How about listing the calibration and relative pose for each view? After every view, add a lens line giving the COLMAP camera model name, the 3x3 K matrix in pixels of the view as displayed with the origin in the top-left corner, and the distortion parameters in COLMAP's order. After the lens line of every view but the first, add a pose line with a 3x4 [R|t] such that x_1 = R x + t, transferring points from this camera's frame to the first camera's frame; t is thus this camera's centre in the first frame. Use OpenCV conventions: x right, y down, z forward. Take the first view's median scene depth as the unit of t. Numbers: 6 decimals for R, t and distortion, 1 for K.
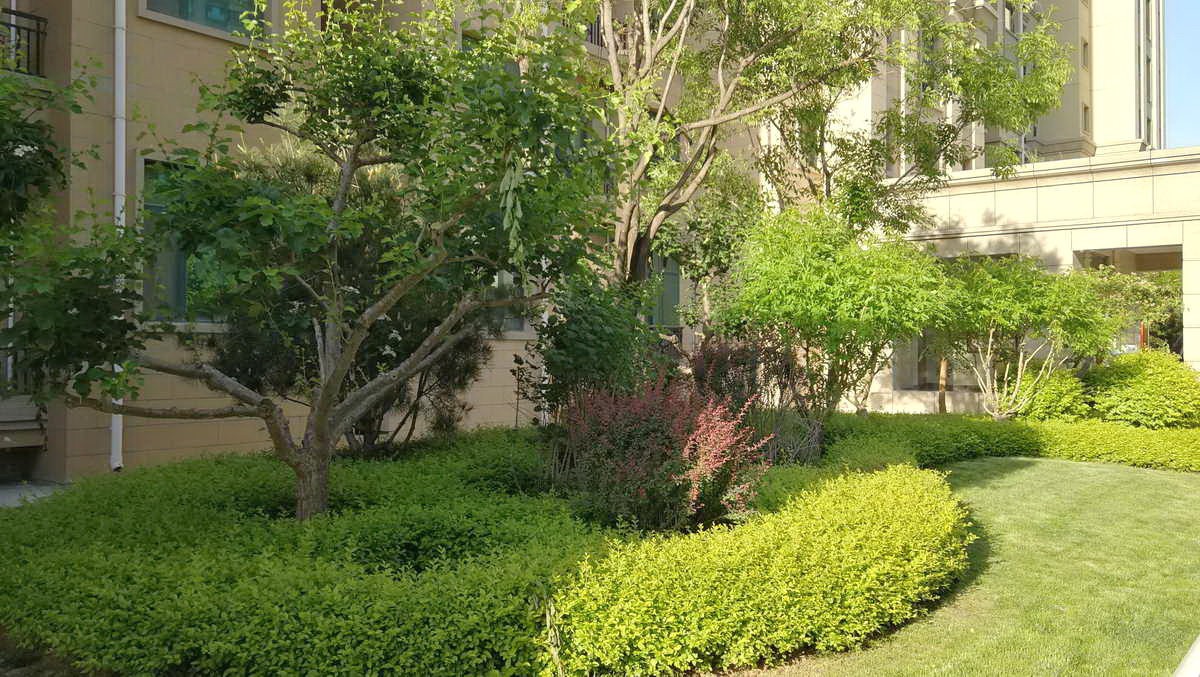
lens RADIAL K [[985.8, 0, 599.1], [0, 985.8, 331.3], [0, 0, 1]] dist [0.047632, -0.092101]
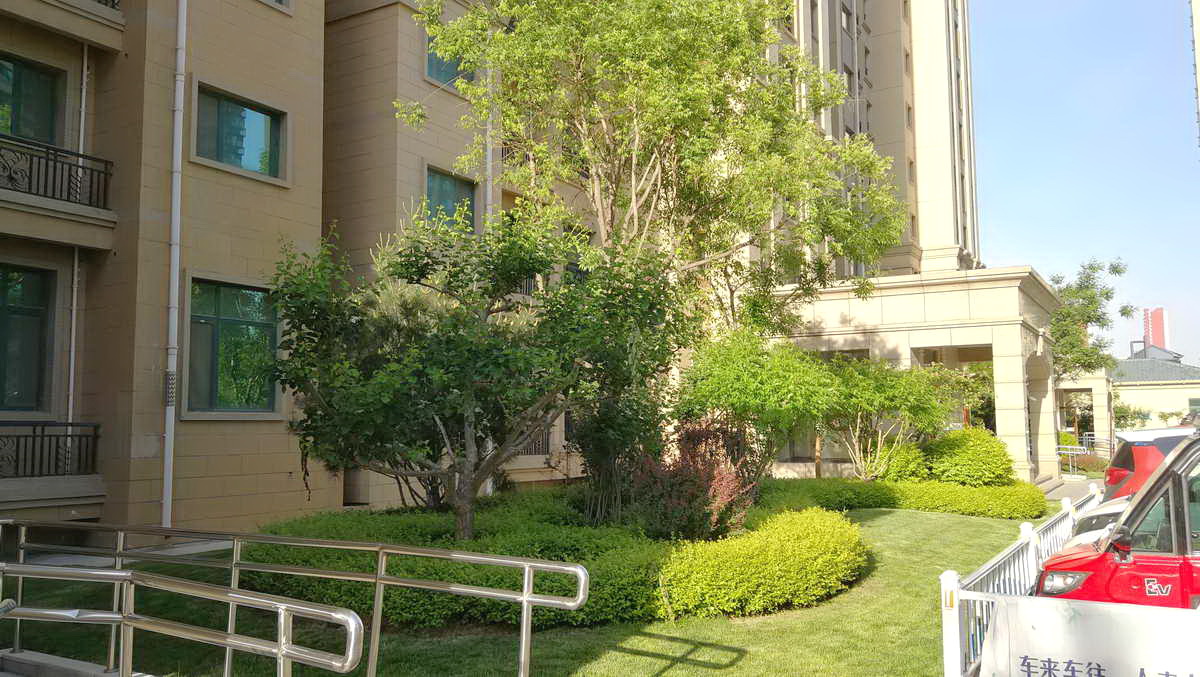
lens RADIAL K [[985.8, 0, 599.1], [0, 985.8, 331.3], [0, 0, 1]] dist [0.047632, -0.092101]
pose [[0.989161, 0.004856, 0.146755, -0.149349], [0.007024, 0.996744, -0.080324, -0.007129], [-0.146668, 0.080484, 0.985906, -0.277966]]
